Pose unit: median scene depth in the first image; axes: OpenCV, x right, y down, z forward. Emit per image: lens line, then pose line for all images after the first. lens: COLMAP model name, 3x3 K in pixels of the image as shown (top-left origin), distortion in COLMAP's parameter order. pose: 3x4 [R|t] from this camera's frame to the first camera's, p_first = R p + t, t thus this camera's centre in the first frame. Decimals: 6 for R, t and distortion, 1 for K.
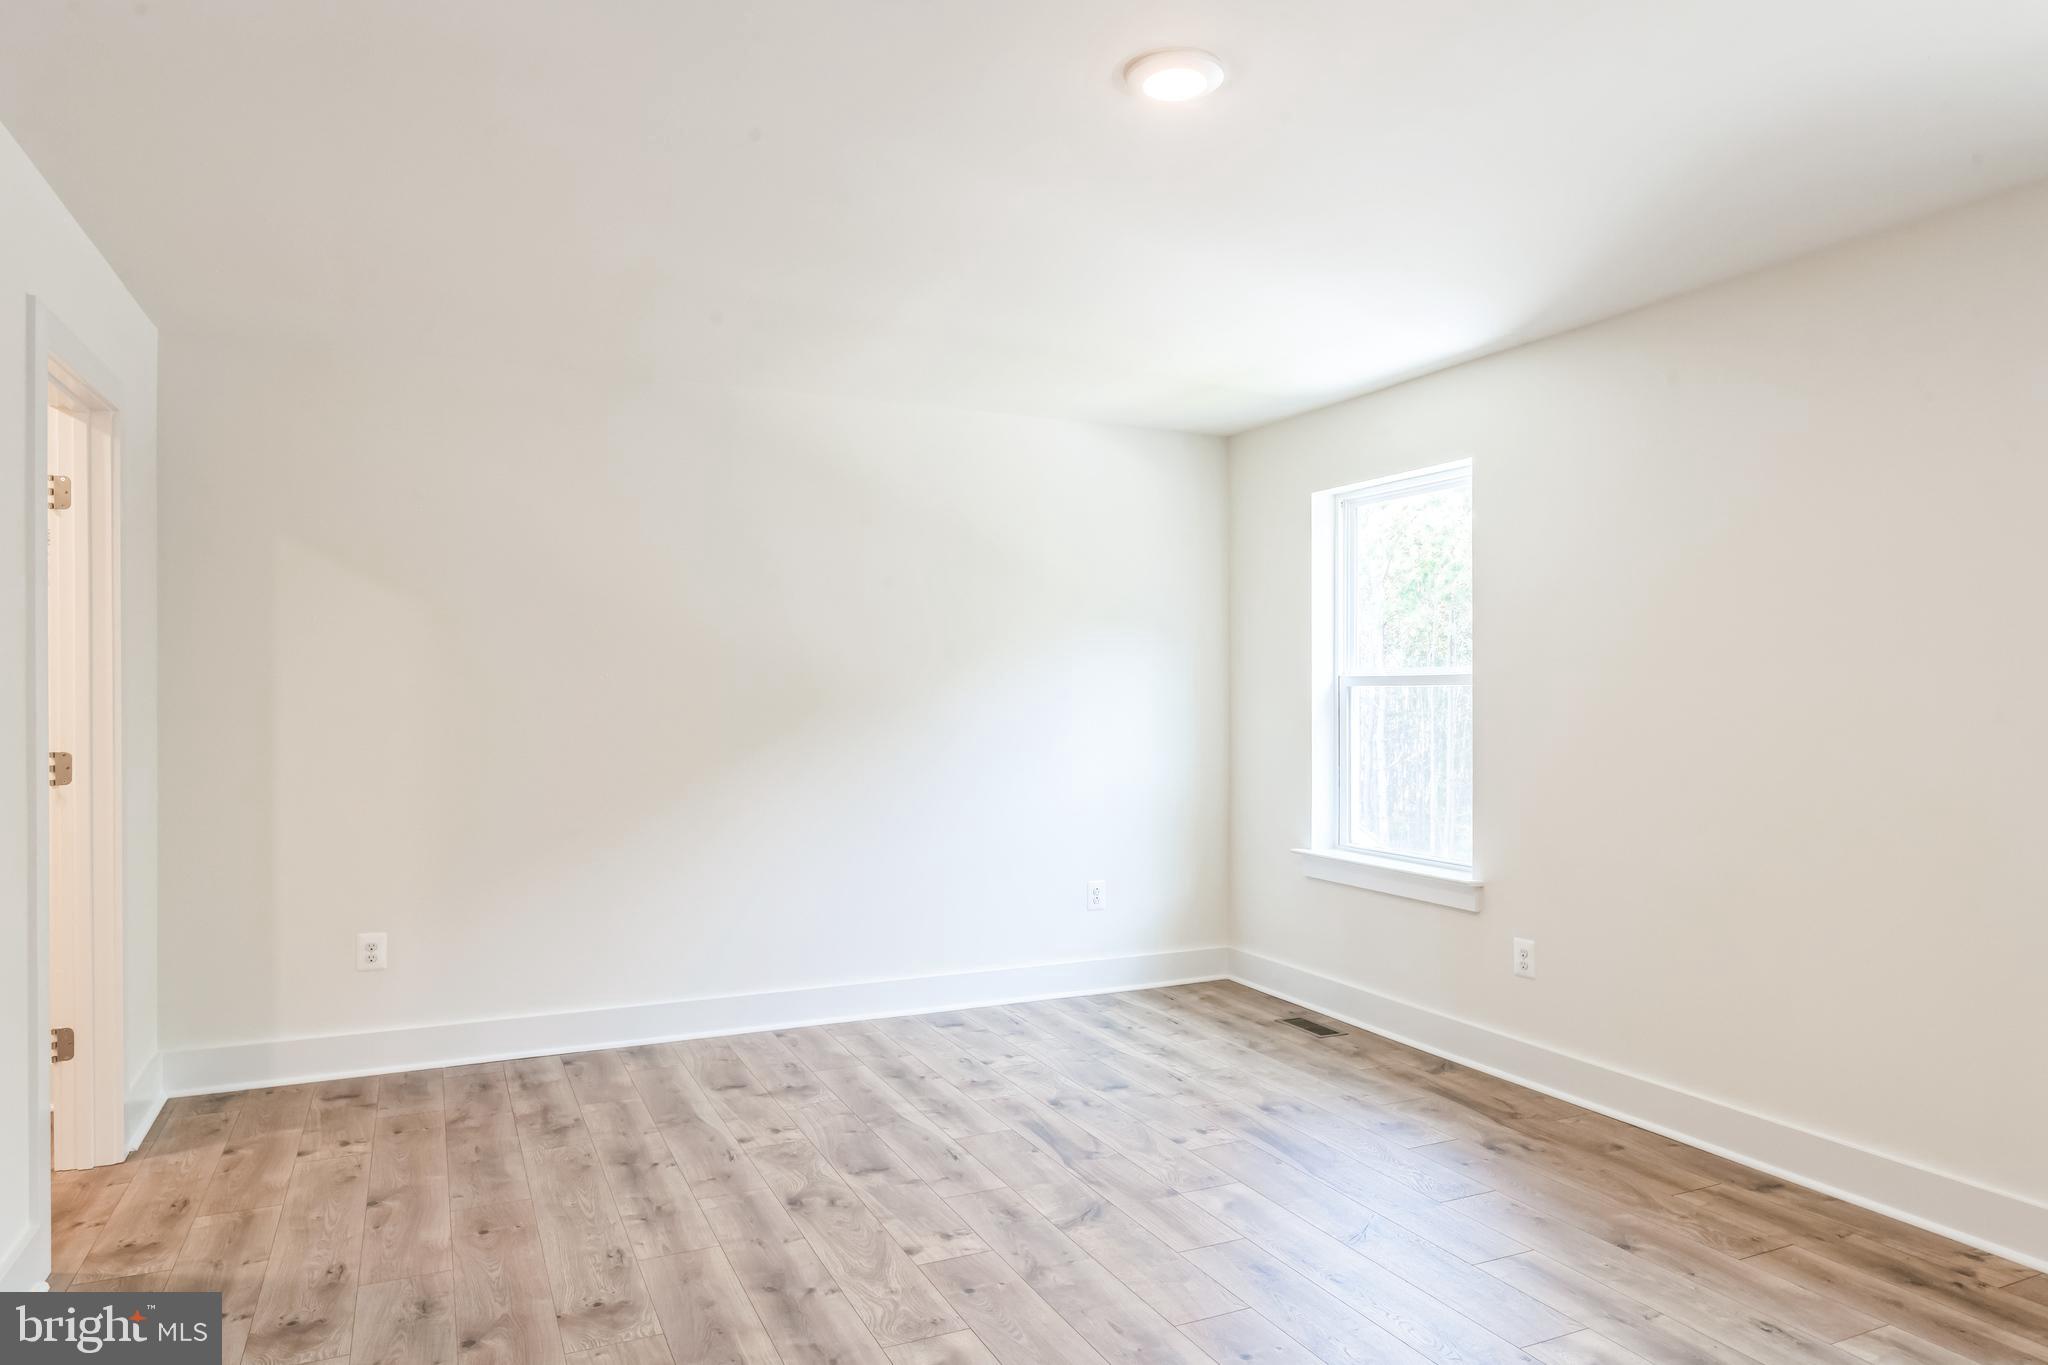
lens RADIAL K [[1266.5, 0, 1018.7], [0, 1266.5, 686.3], [0, 0, 1]] dist [0.000352, -0.002899]
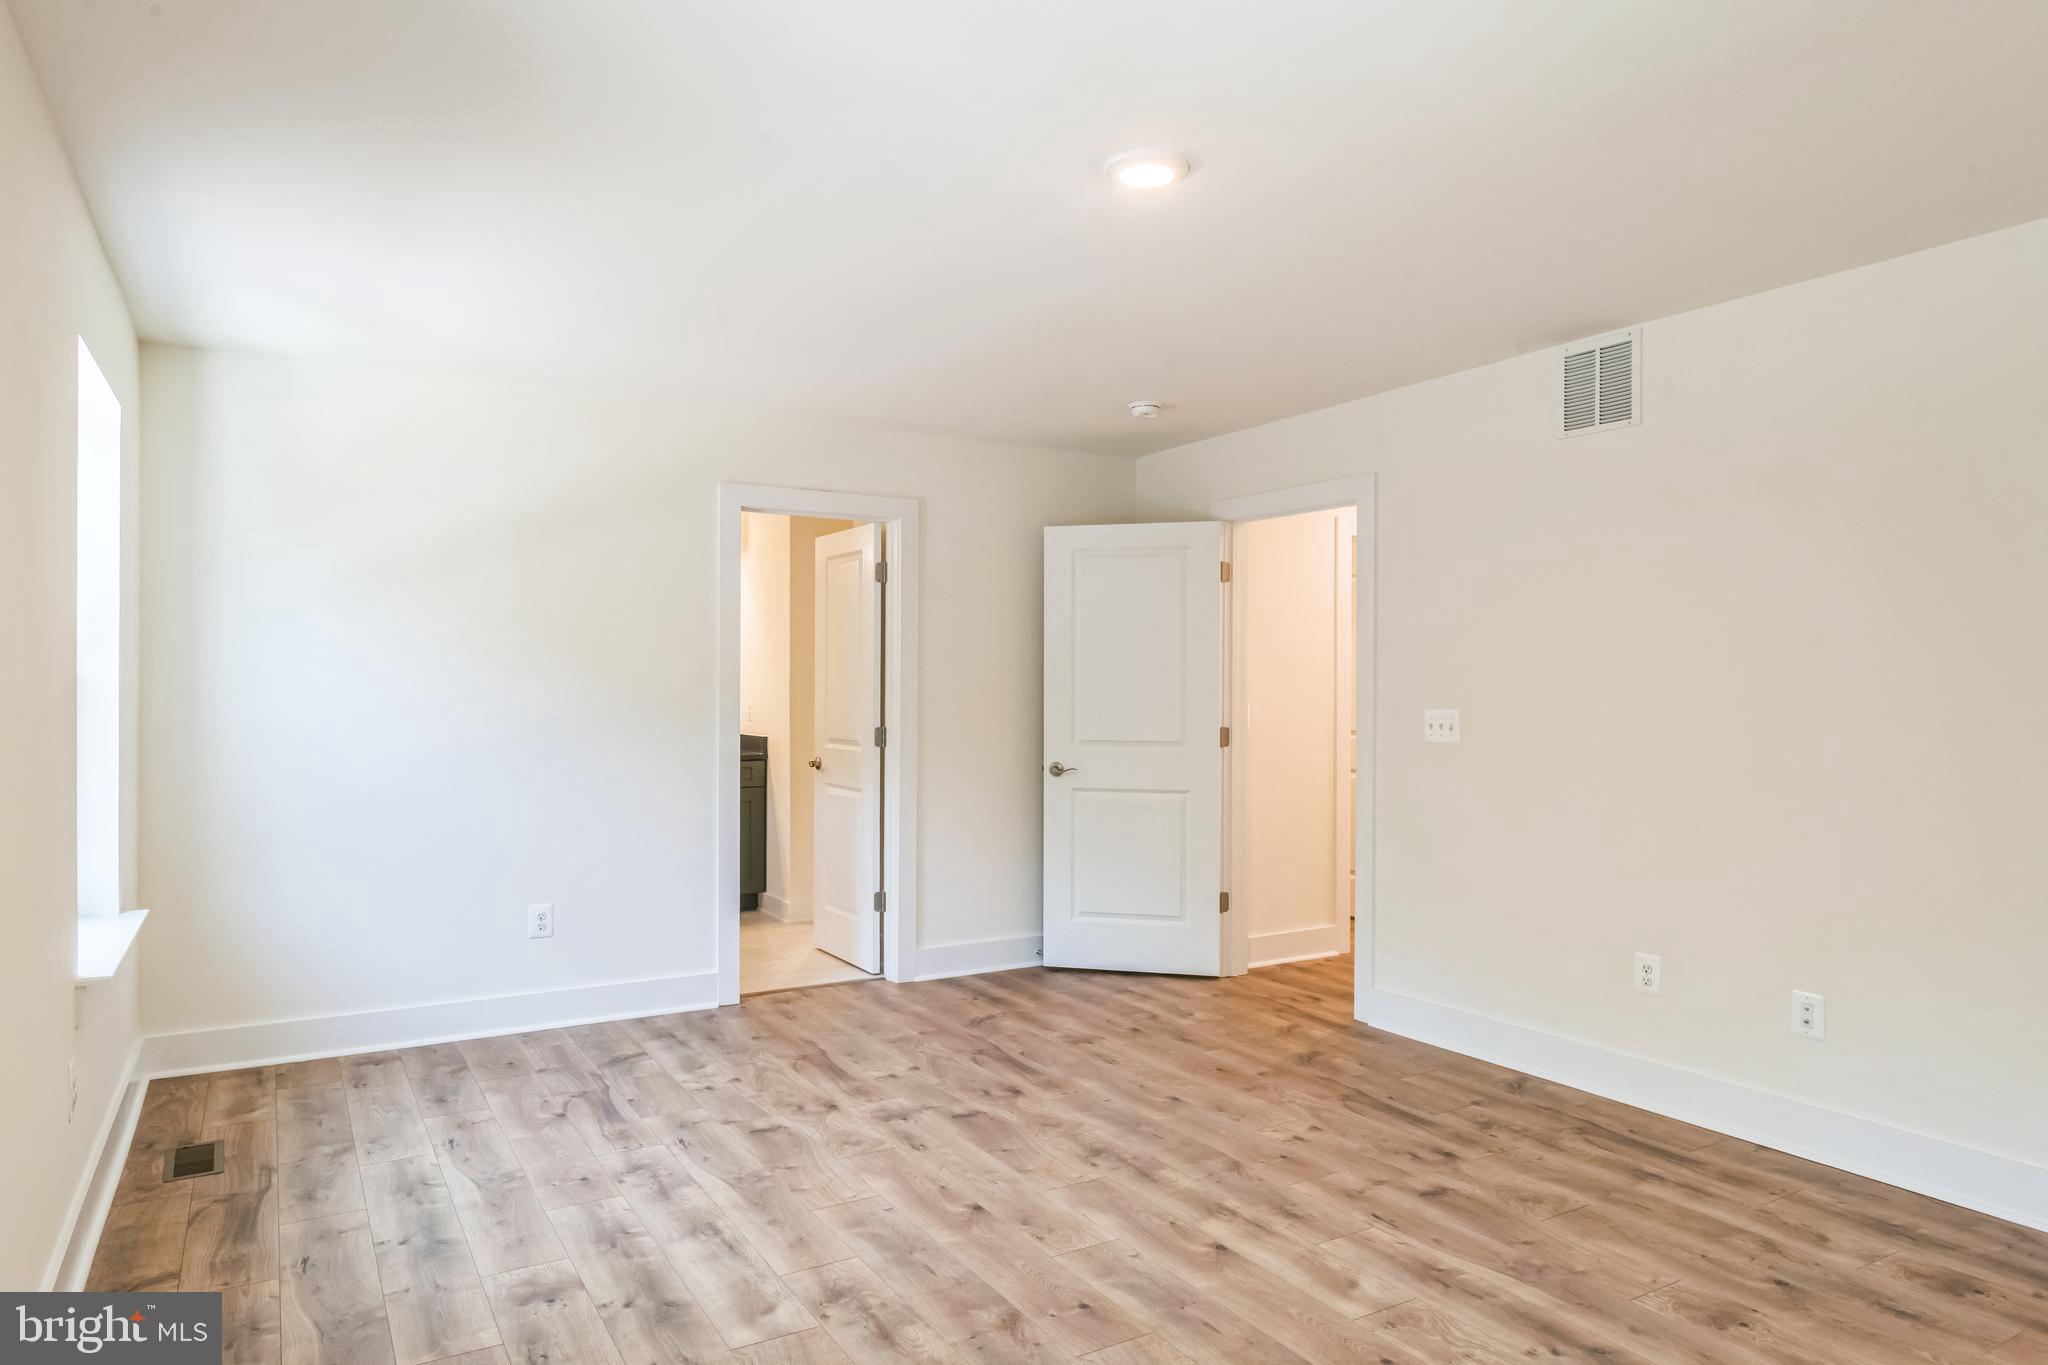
lens RADIAL K [[1266.5, 0, 1014.2], [0, 1266.5, 683.6], [0, 0, 1]] dist [0.000352, -0.002899]
pose [[-0.996091, -0.002133, -0.088303, 0.242293], [-0.001320, 0.999956, -0.009258, 0.005756], [0.088319, -0.009105, -0.996051, 1.499788]]
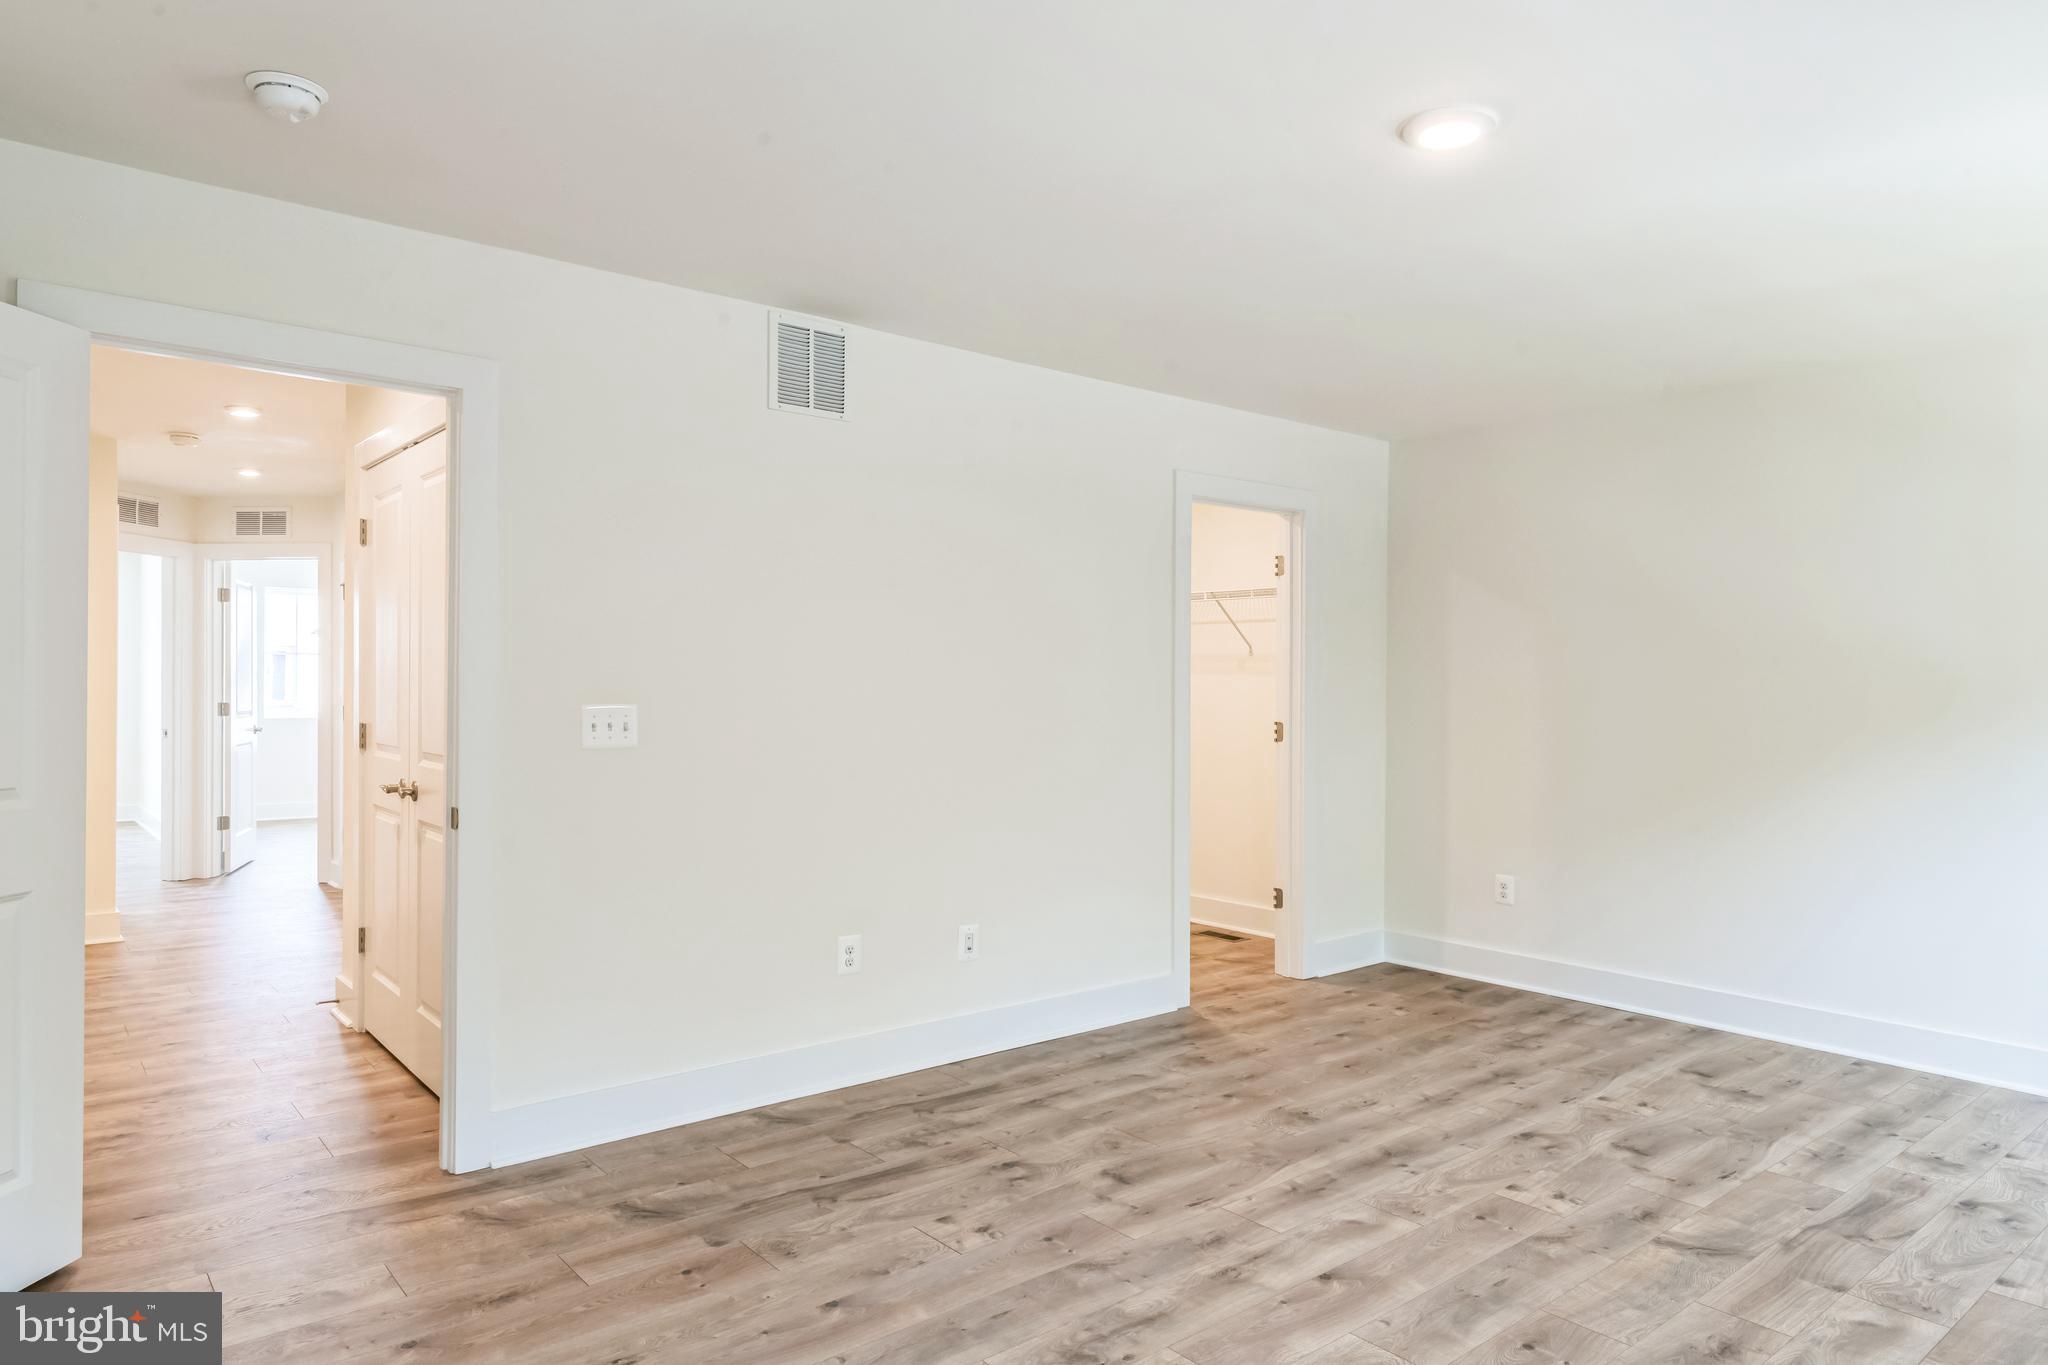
lens RADIAL K [[1266.5, 0, 1011.3], [0, 1266.5, 681.4], [0, 0, 1]] dist [0.000352, -0.002899]
pose [[0.242635, -0.001118, -0.970117, 0.761711], [-0.001152, 0.999998, -0.001440, 0.002403], [0.970117, 0.001467, 0.242633, 0.257882]]
